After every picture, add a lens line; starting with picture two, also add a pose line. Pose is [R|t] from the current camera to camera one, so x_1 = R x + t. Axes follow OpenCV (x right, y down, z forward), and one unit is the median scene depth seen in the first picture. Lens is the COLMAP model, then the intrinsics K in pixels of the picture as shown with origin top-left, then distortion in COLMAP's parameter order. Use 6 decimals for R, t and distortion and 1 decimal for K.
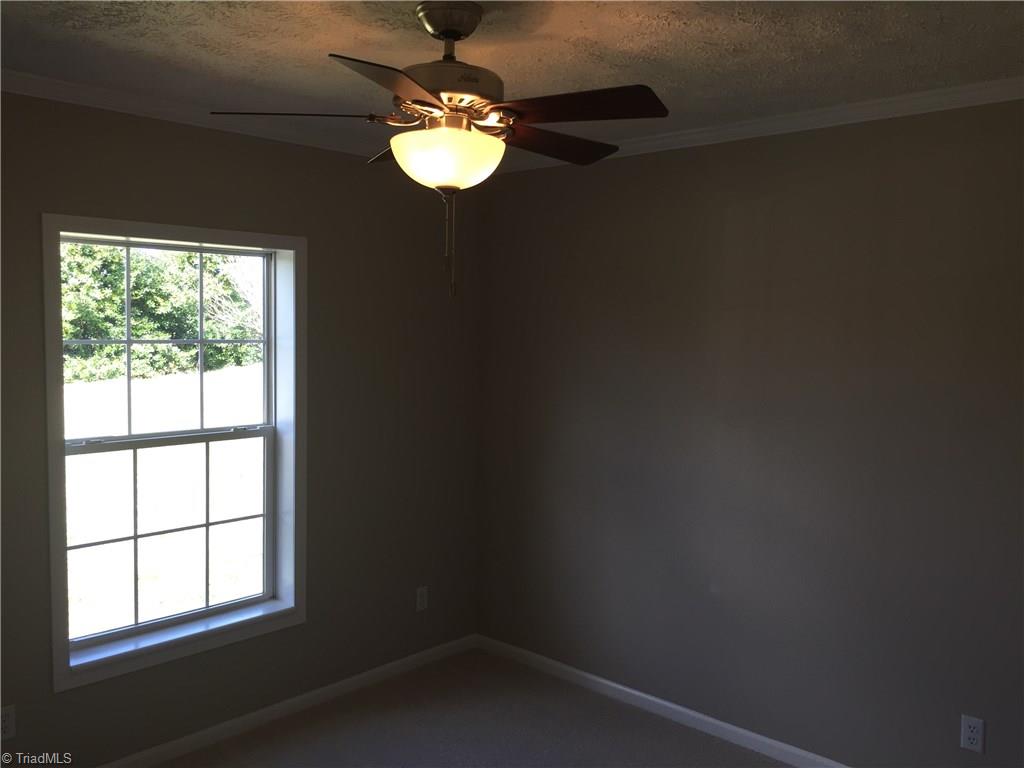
lens RADIAL K [[886.1, 0, 512.0], [0, 886.1, 384.0], [0, 0, 1]] dist [-0.004107, -0.006080]
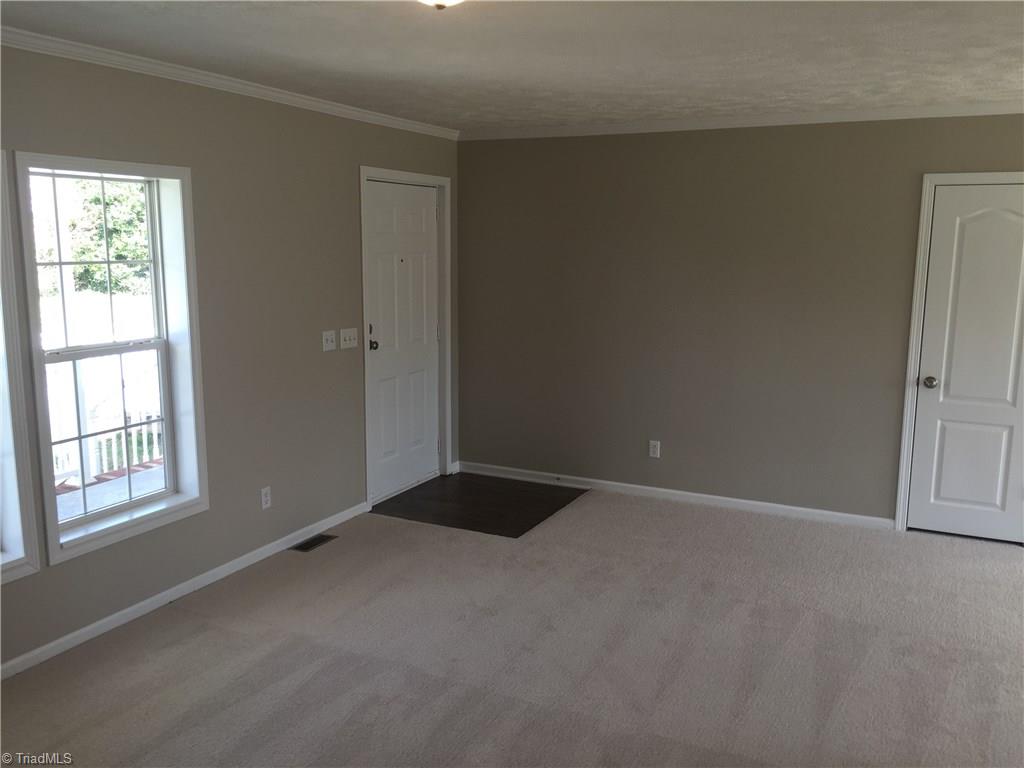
lens RADIAL K [[883.7, 0, 509.8], [0, 883.7, 387.0], [0, 0, 1]] dist [0.000931, -0.009039]
pose [[0.959544, -0.058511, 0.275412, -0.169372], [0.032270, 0.994577, 0.098866, 0.011384], [-0.279704, -0.085978, 0.956229, -0.192514]]
